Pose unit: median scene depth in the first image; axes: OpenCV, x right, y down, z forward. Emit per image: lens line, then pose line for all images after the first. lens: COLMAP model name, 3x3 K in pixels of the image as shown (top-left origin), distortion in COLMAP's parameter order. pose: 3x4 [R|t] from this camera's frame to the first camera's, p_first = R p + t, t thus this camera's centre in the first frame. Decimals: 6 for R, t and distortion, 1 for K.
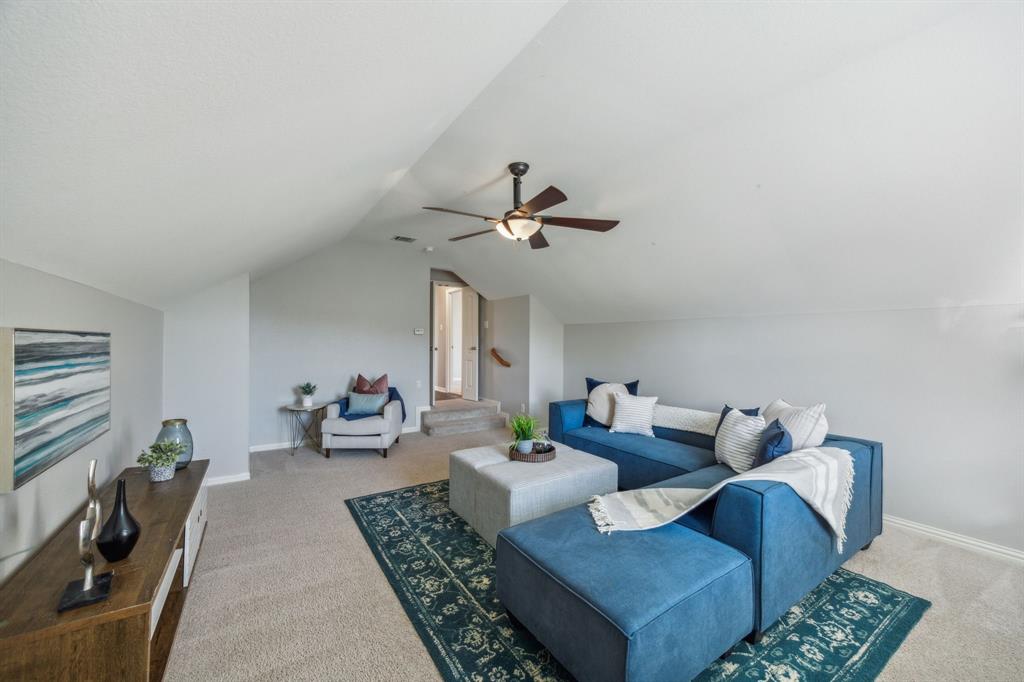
lens RADIAL K [[396.4, 0, 509.5], [0, 396.4, 340.6], [0, 0, 1]] dist [0.001395, 0.000159]
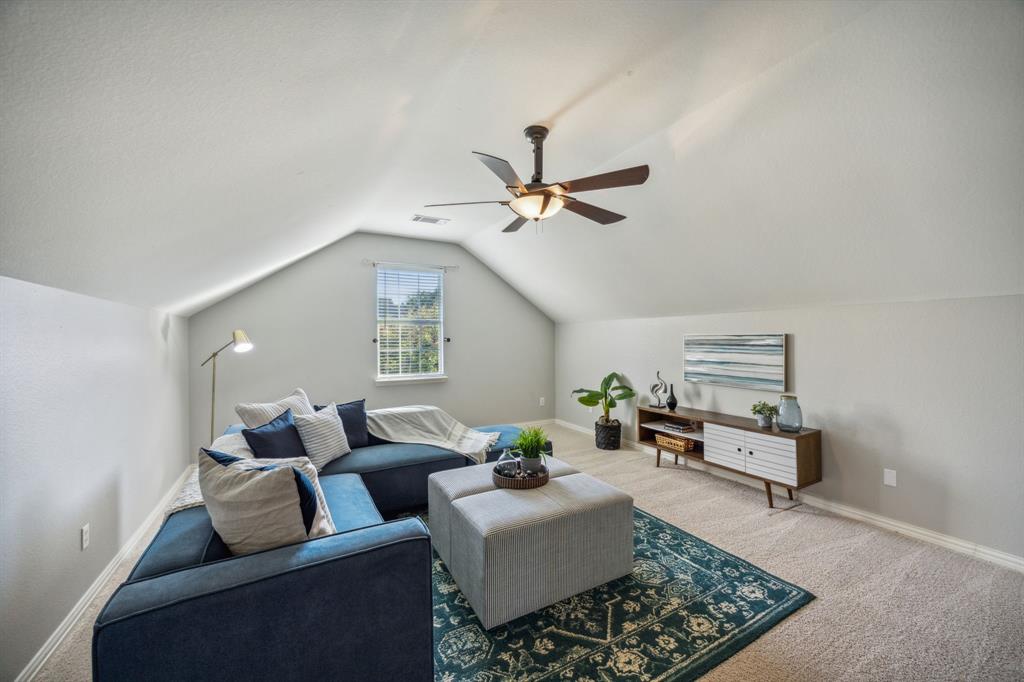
lens RADIAL K [[396.4, 0, 514.2], [0, 396.4, 338.4], [0, 0, 1]] dist [0.001395, 0.000159]
pose [[-0.998196, -0.001137, 0.060025, 0.021045], [-0.001129, 0.999999, 0.000161, -0.000413], [-0.060025, 0.000093, -0.998197, 1.821858]]
